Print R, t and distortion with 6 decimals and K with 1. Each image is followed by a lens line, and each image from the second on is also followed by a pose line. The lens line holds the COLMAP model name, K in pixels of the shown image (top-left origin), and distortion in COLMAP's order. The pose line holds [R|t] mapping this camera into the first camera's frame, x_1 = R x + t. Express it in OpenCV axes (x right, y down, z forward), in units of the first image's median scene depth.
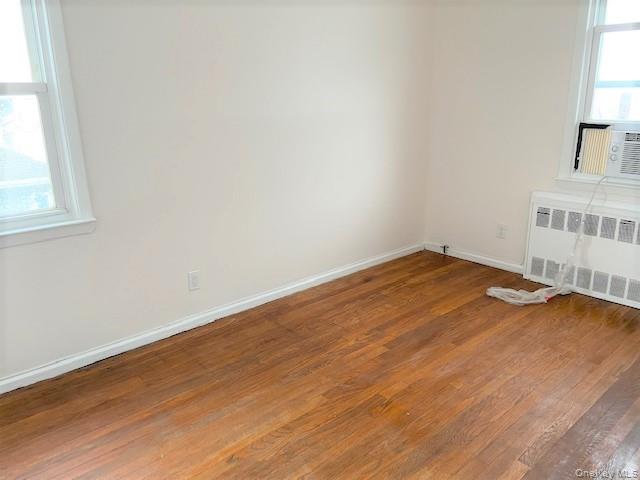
lens RADIAL K [[474.3, 0, 317.3], [0, 474.3, 236.8], [0, 0, 1]] dist [0.105247, -0.125035]
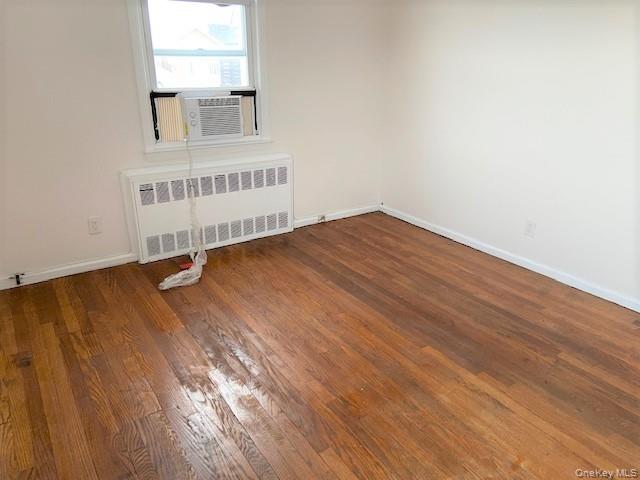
lens RADIAL K [[474.3, 0, 317.3], [0, 474.3, 236.8], [0, 0, 1]] dist [0.105247, -0.125035]
pose [[0.130118, -0.333920, 0.933577, -0.422707], [0.270997, 0.917707, 0.290473, -0.156189], [-0.953745, 0.215201, 0.209901, 0.528295]]
